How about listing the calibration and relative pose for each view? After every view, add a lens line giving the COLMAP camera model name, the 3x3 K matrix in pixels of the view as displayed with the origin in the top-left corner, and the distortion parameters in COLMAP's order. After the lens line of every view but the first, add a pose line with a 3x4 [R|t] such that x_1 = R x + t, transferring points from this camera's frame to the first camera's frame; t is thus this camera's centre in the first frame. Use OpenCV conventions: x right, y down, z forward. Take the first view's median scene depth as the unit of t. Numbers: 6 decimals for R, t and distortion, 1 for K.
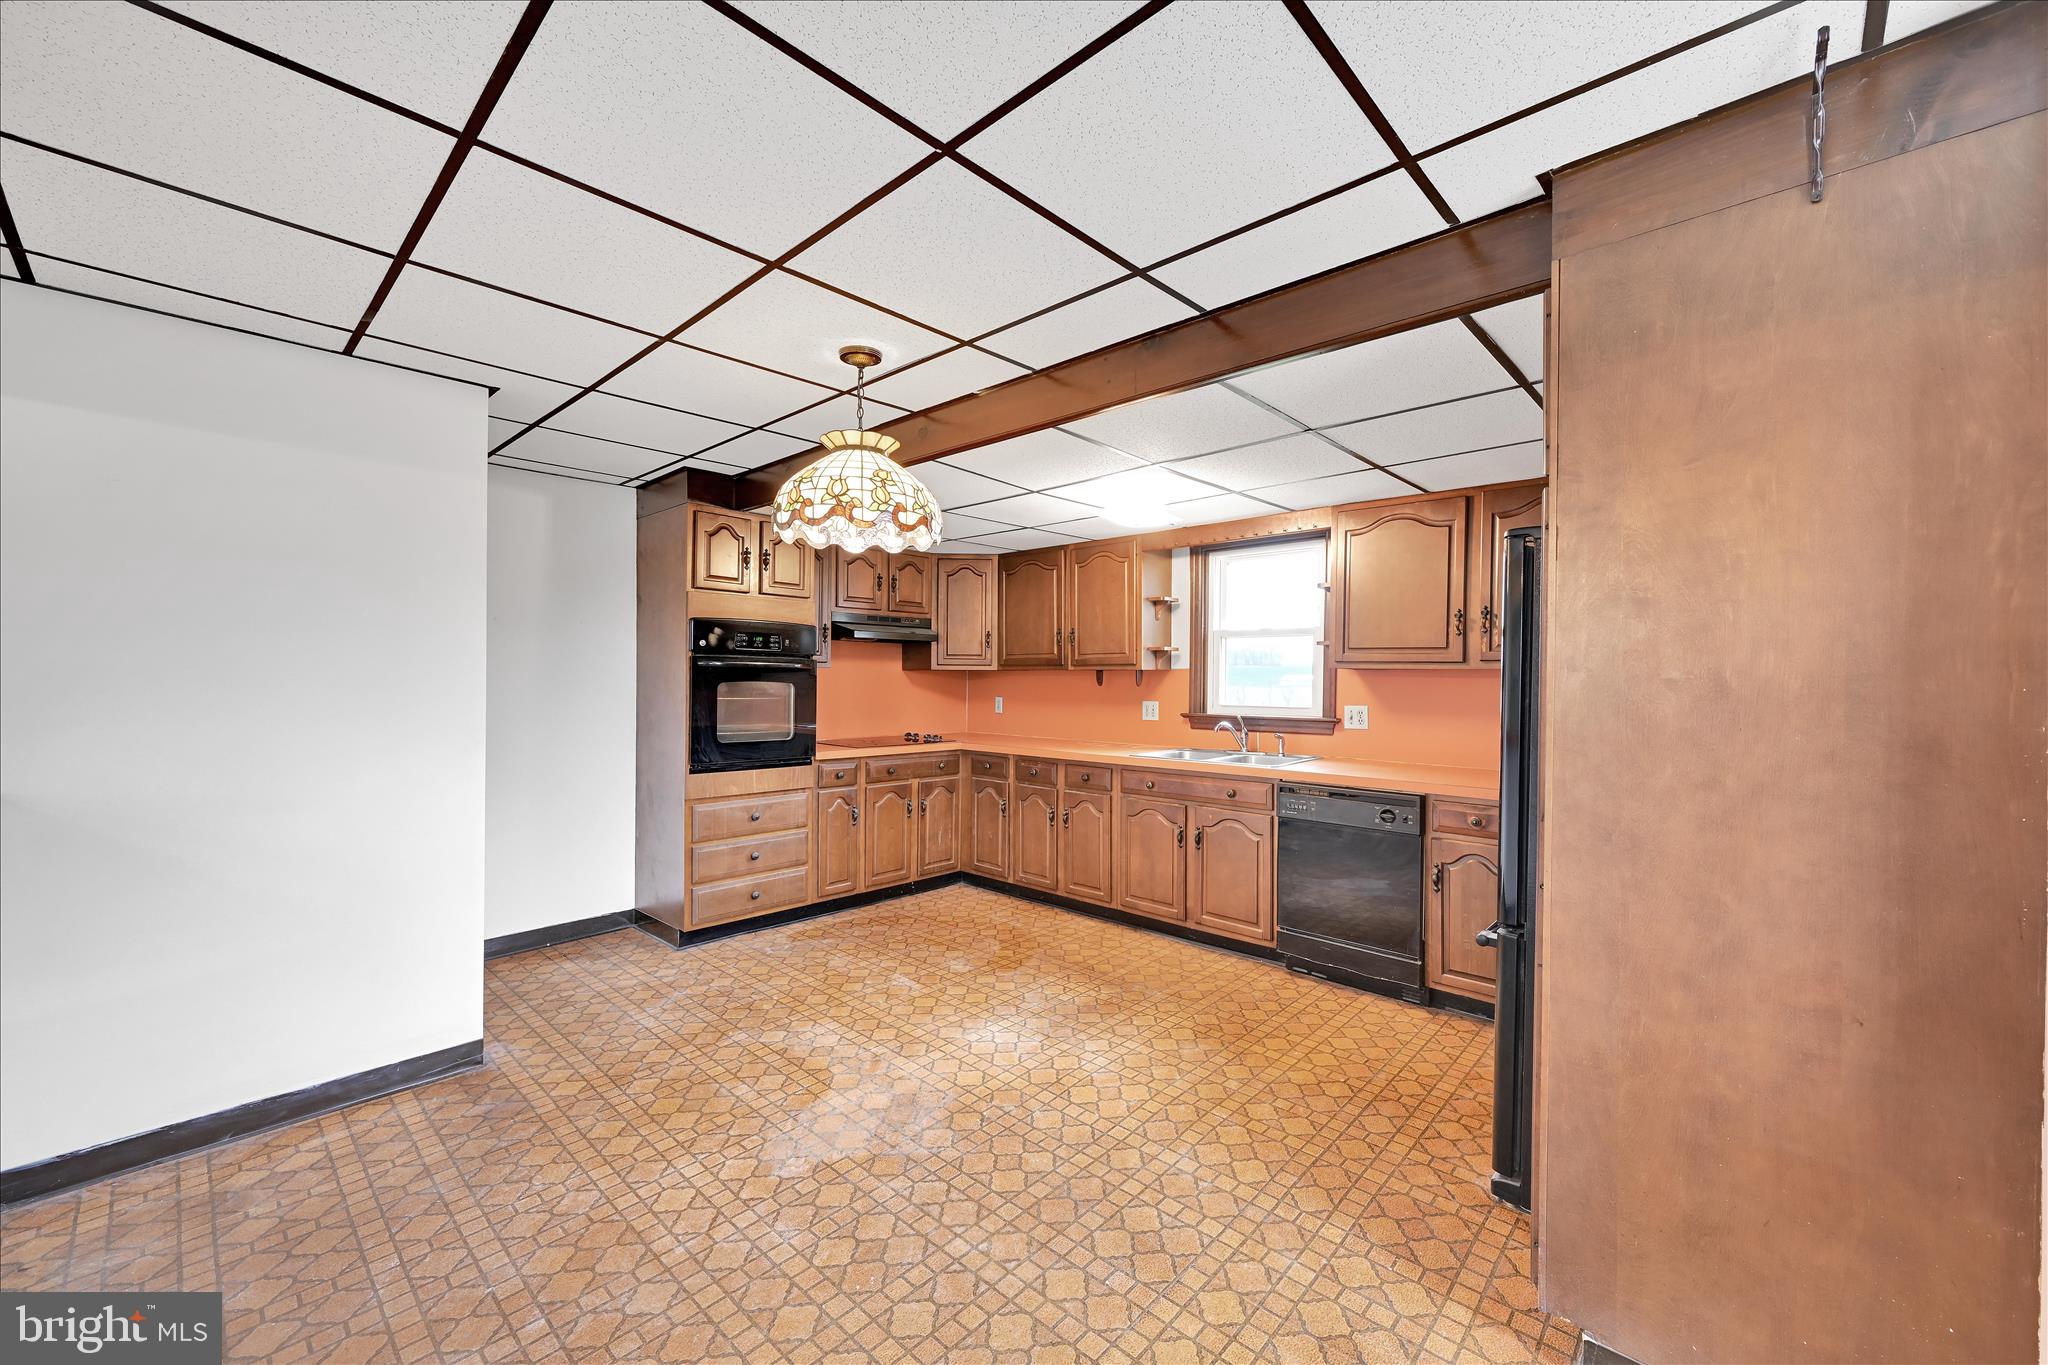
lens RADIAL K [[803.9, 0, 1026.5], [0, 803.9, 682.8], [0, 0, 1]] dist [-0.000785, -0.000083]
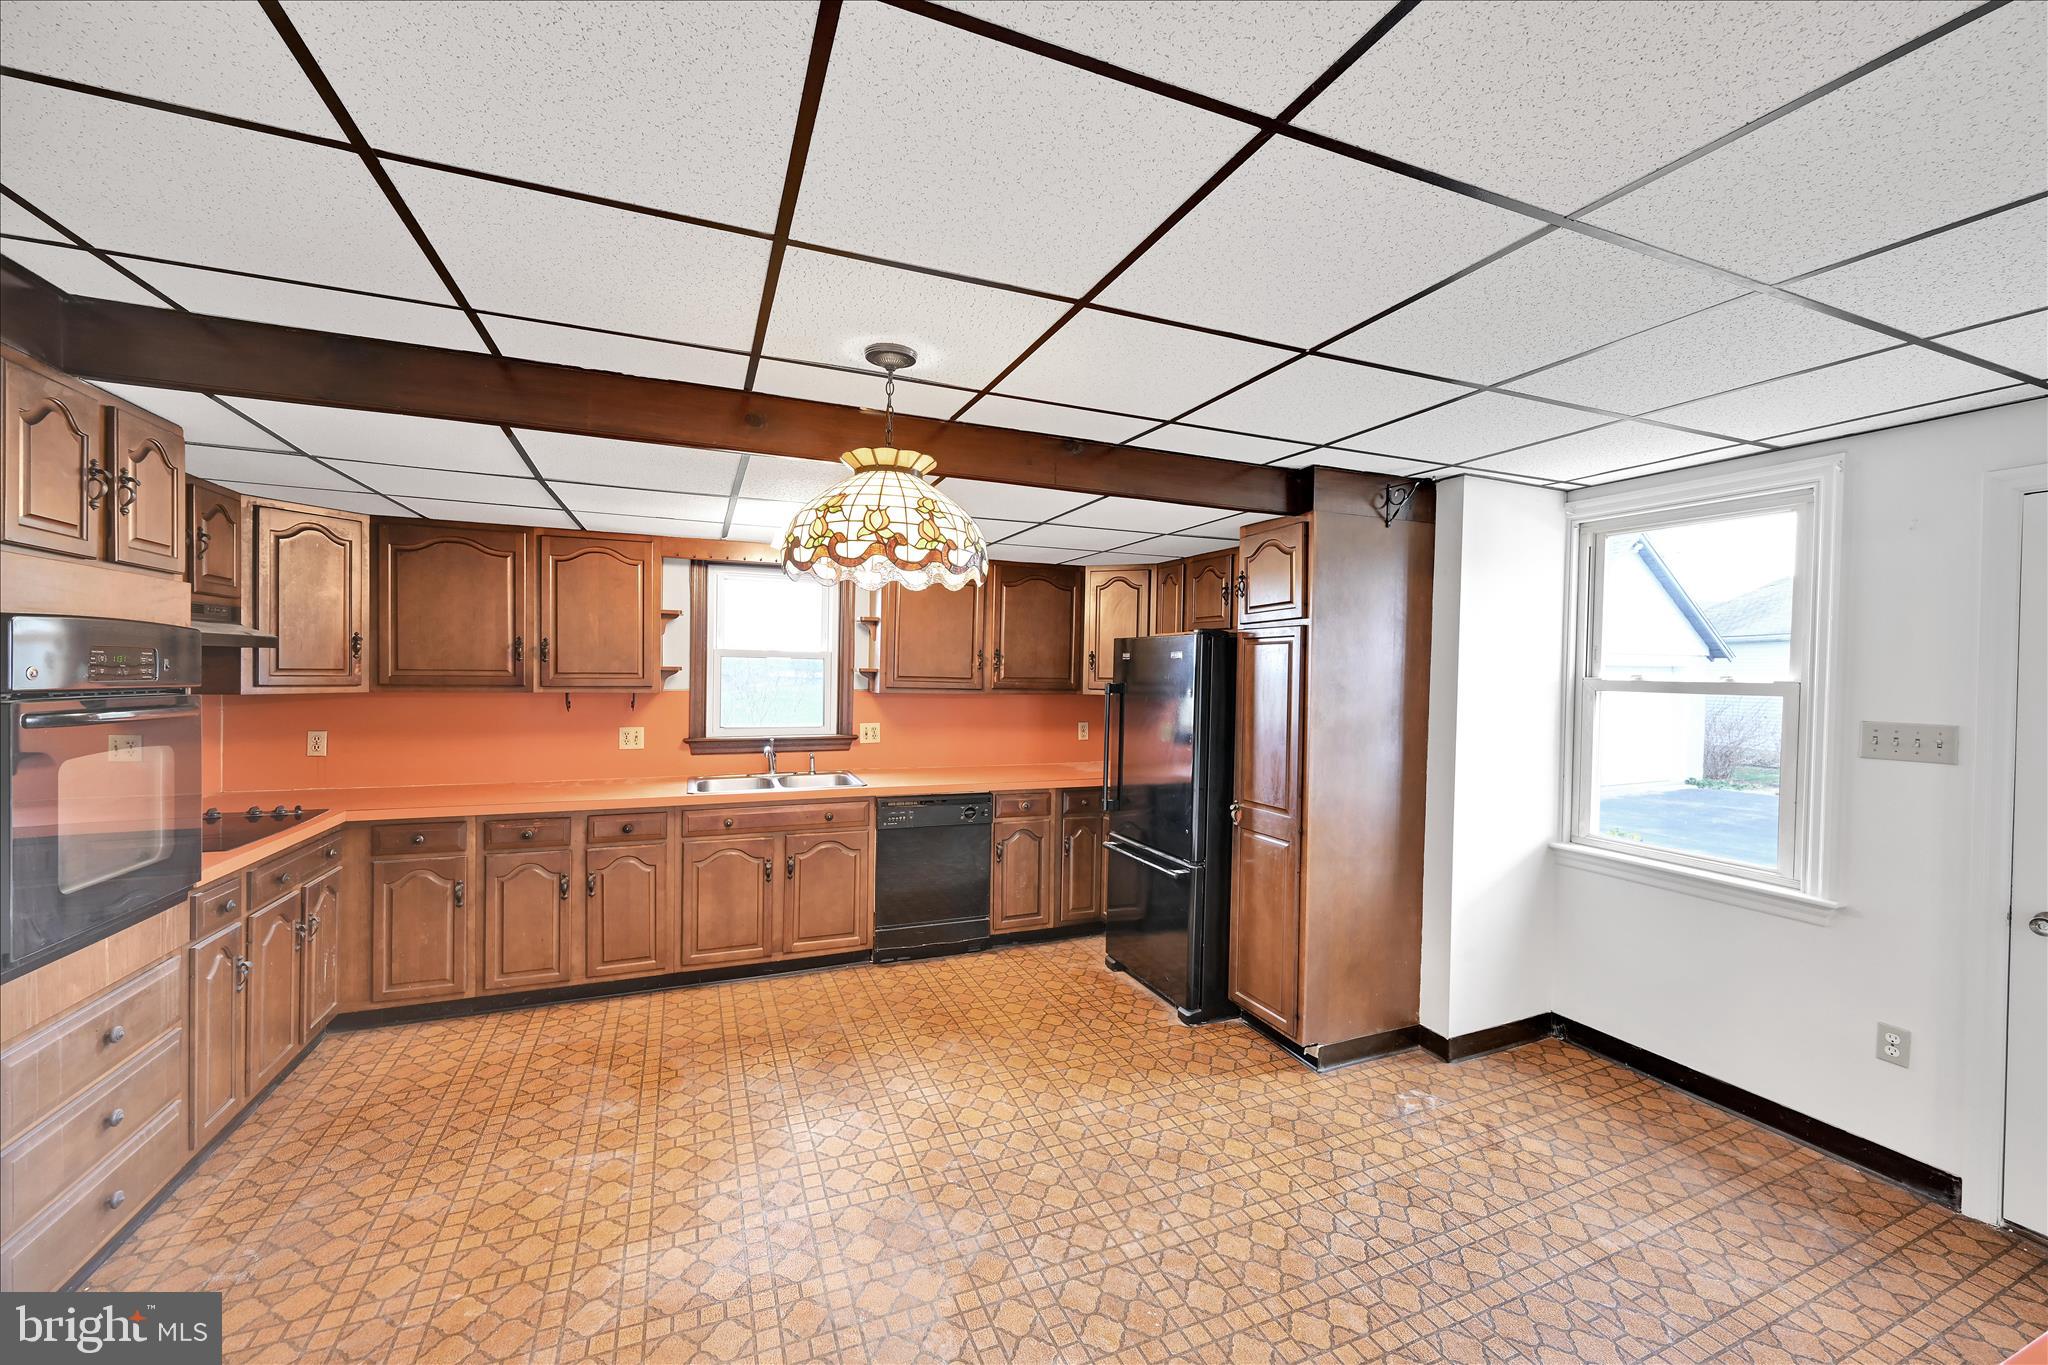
lens RADIAL K [[803.9, 0, 1024.6], [0, 803.9, 681.9], [0, 0, 1]] dist [-0.000785, -0.000083]
pose [[0.409098, -0.014721, 0.912372, -0.611883], [-0.007664, 0.999779, 0.019567, -0.061117], [-0.912458, -0.014997, 0.408895, 0.361032]]
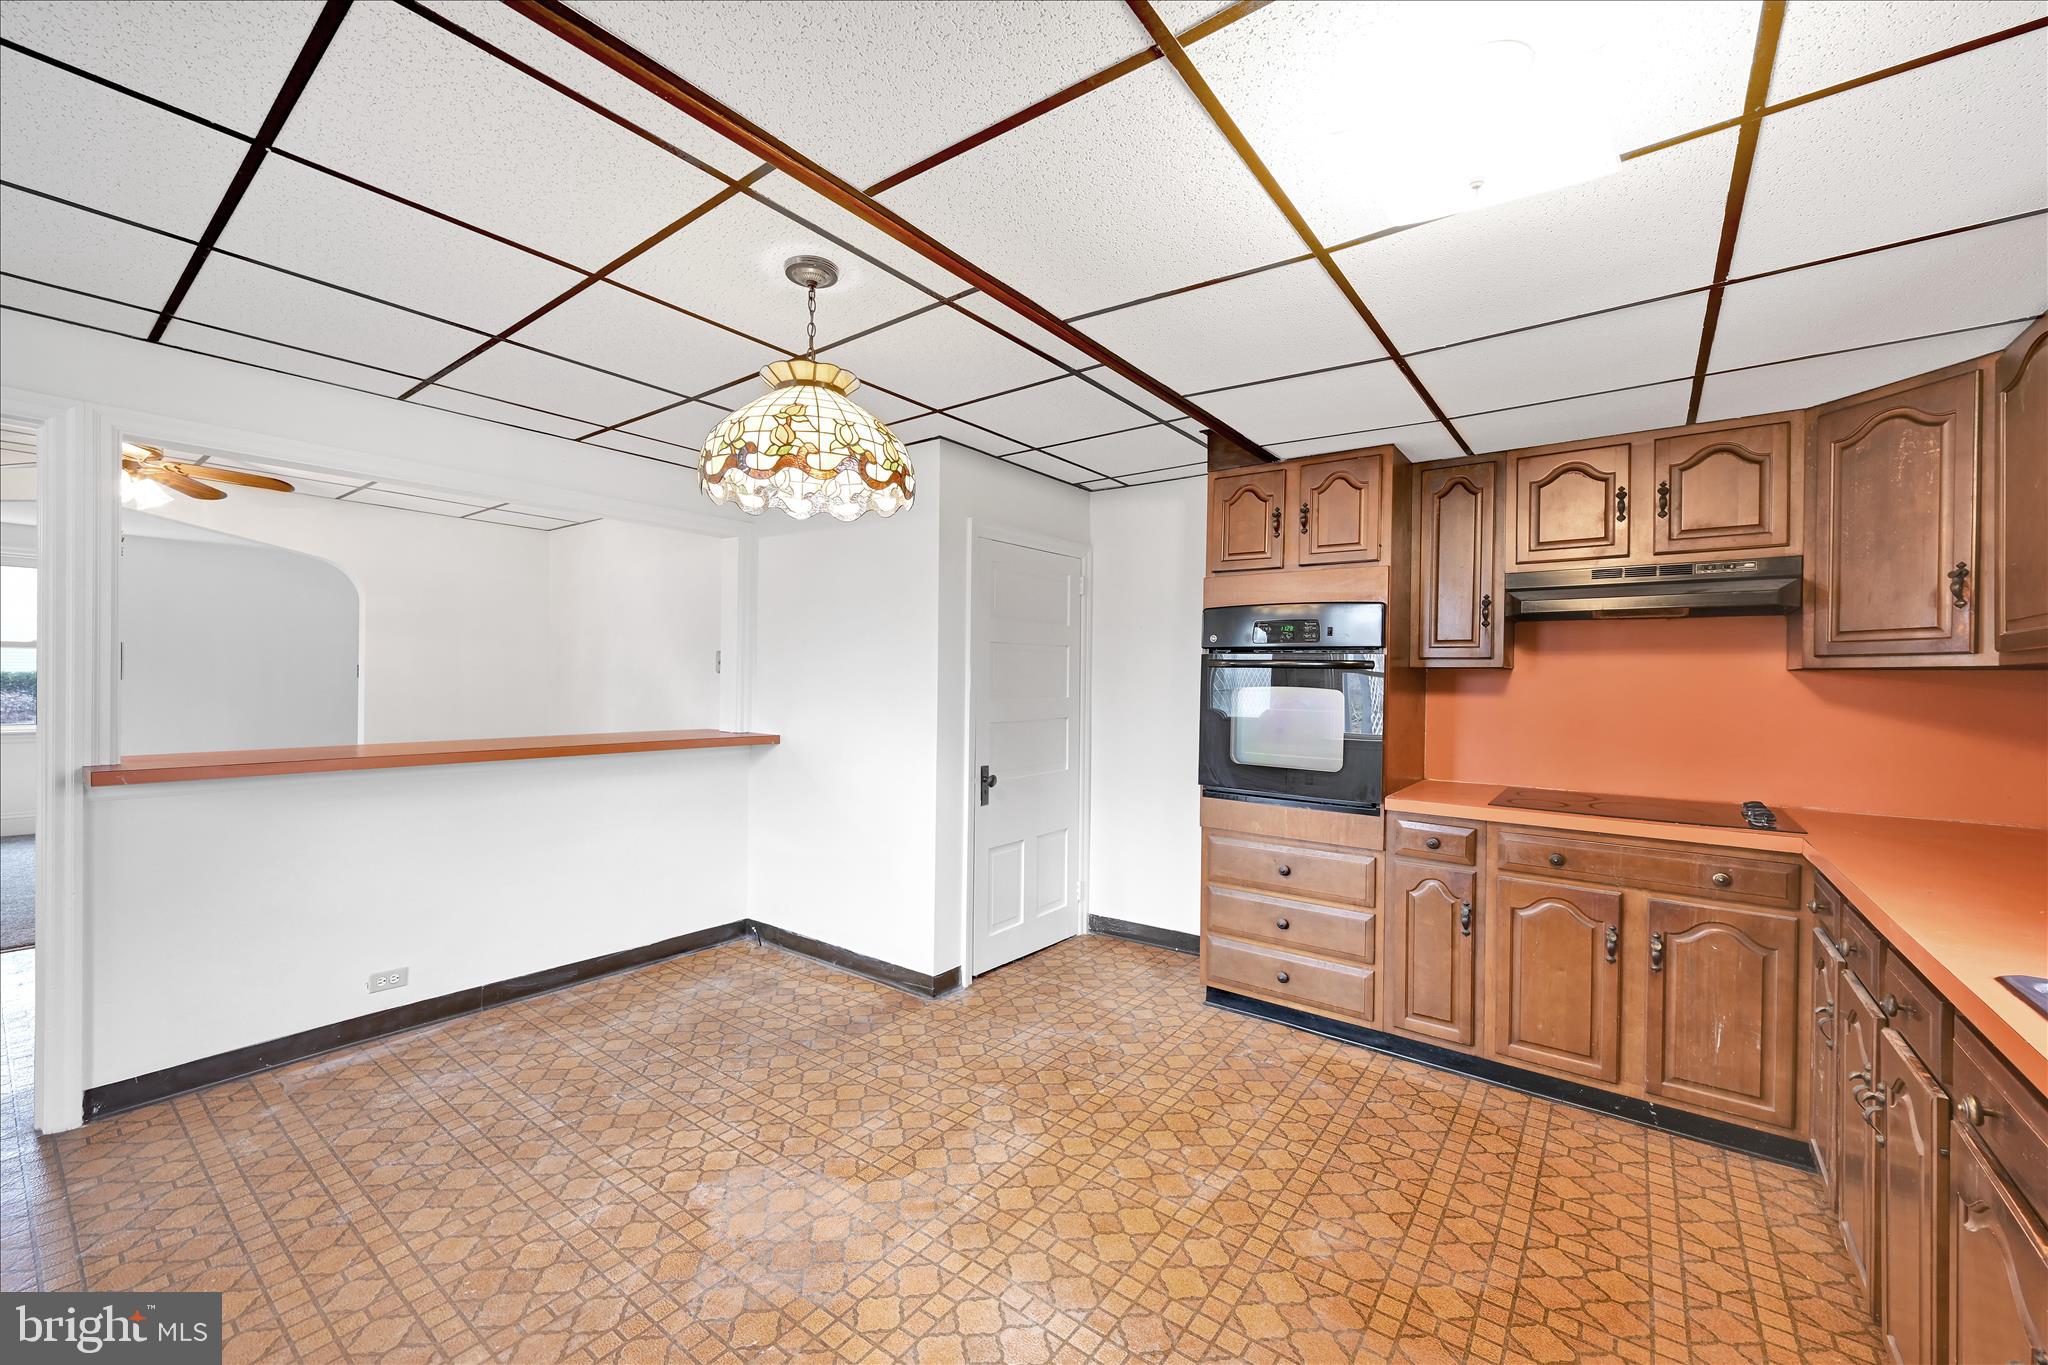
lens RADIAL K [[803.9, 0, 1025.1], [0, 803.9, 685.1], [0, 0, 1]] dist [-0.000785, -0.000083]
pose [[0.103850, 0.000549, -0.994593, 0.413933], [-0.018655, 0.999825, -0.001396, 0.002607], [0.994418, 0.018699, 0.103842, 0.768076]]
